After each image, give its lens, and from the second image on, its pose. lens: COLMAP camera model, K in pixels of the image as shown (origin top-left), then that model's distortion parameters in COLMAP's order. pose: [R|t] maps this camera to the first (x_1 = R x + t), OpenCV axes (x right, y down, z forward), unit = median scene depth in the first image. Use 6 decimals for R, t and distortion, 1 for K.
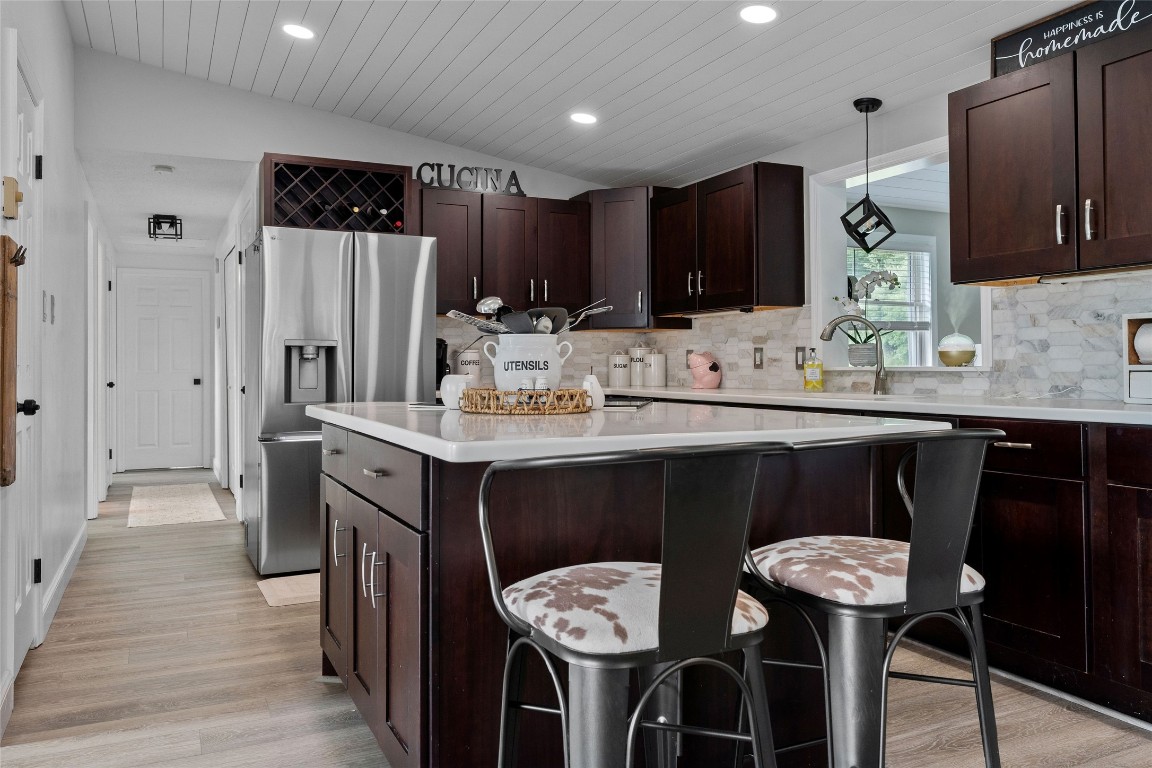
lens RADIAL K [[853.0, 0, 577.5], [0, 853.0, 371.6], [0, 0, 1]] dist [0.004677, -0.011497]
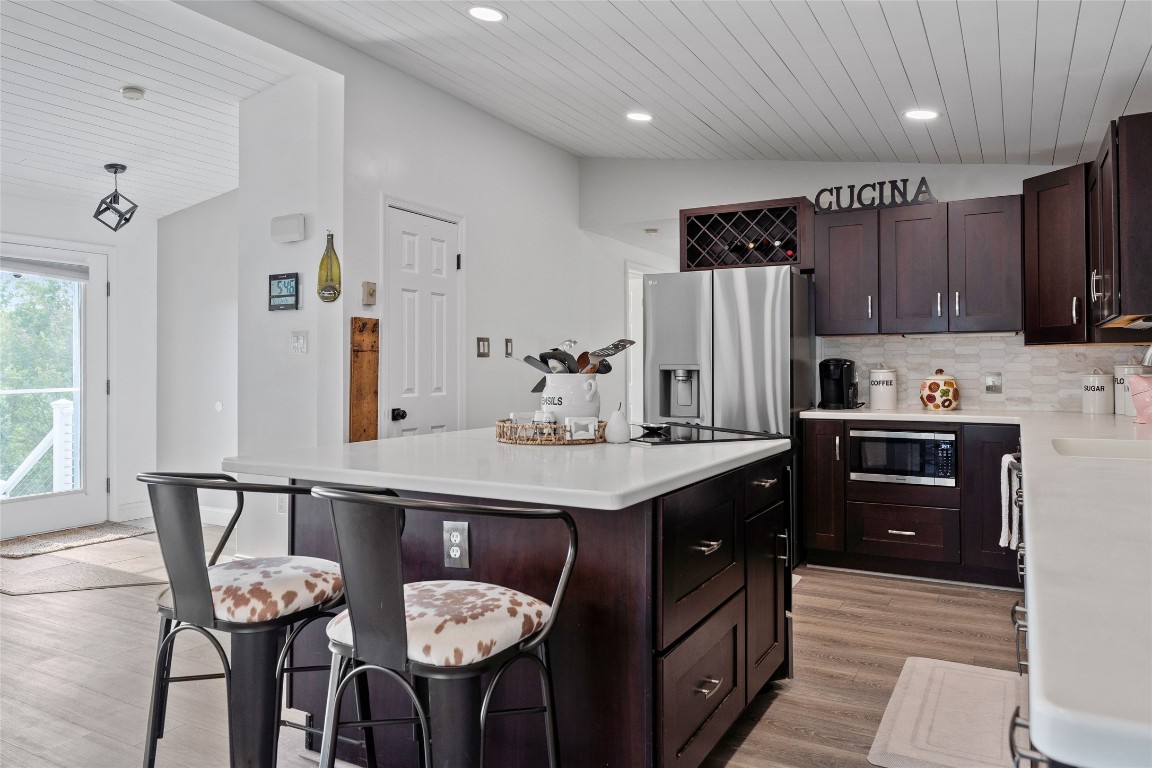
lens RADIAL K [[788.9, 0, 577.6], [0, 788.9, 372.9], [0, 0, 1]] dist [-0.002205, -0.003767]
pose [[0.578859, 0.006137, -0.815404, 0.549648], [-0.004466, 0.999981, 0.004355, -0.032676], [0.815415, 0.001121, 0.578875, 0.265214]]
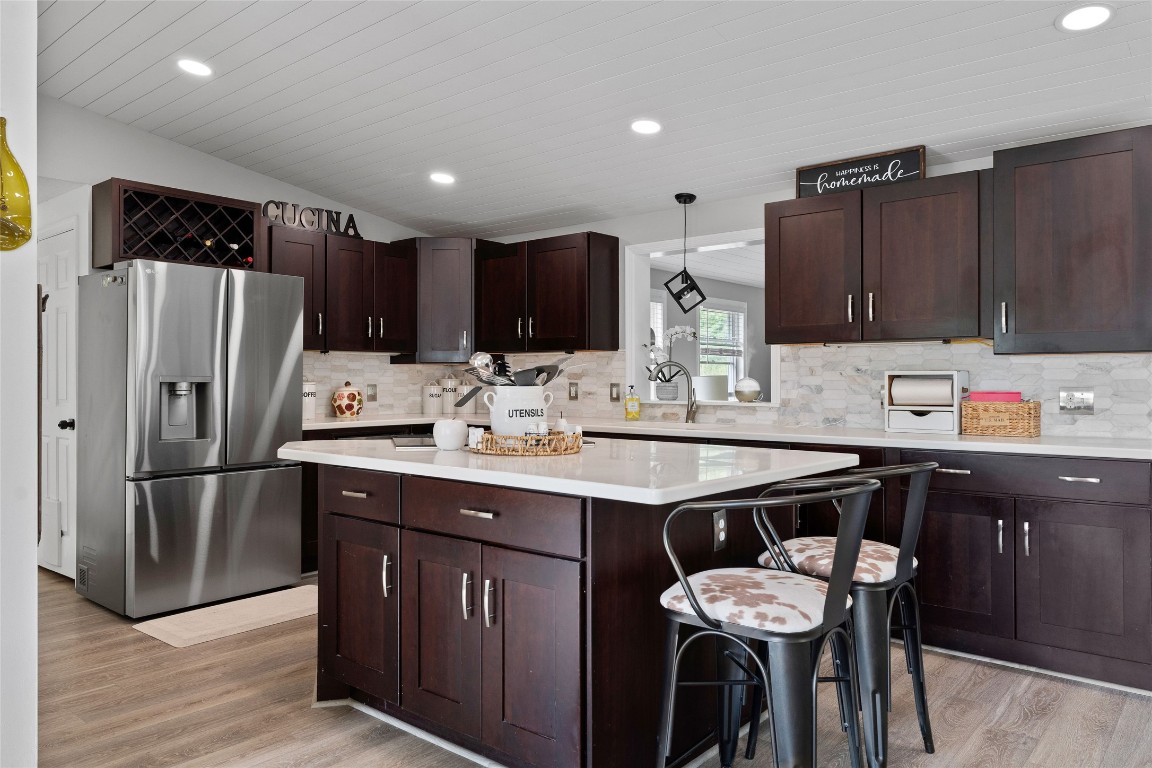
lens RADIAL K [[788.9, 0, 580.7], [0, 788.9, 392.0], [0, 0, 1]] dist [-0.002205, -0.003767]
pose [[0.913977, -0.000430, 0.405766, -0.286401], [-0.002999, 0.999965, 0.007814, -0.029478], [-0.405755, -0.008359, 0.913944, -0.024346]]
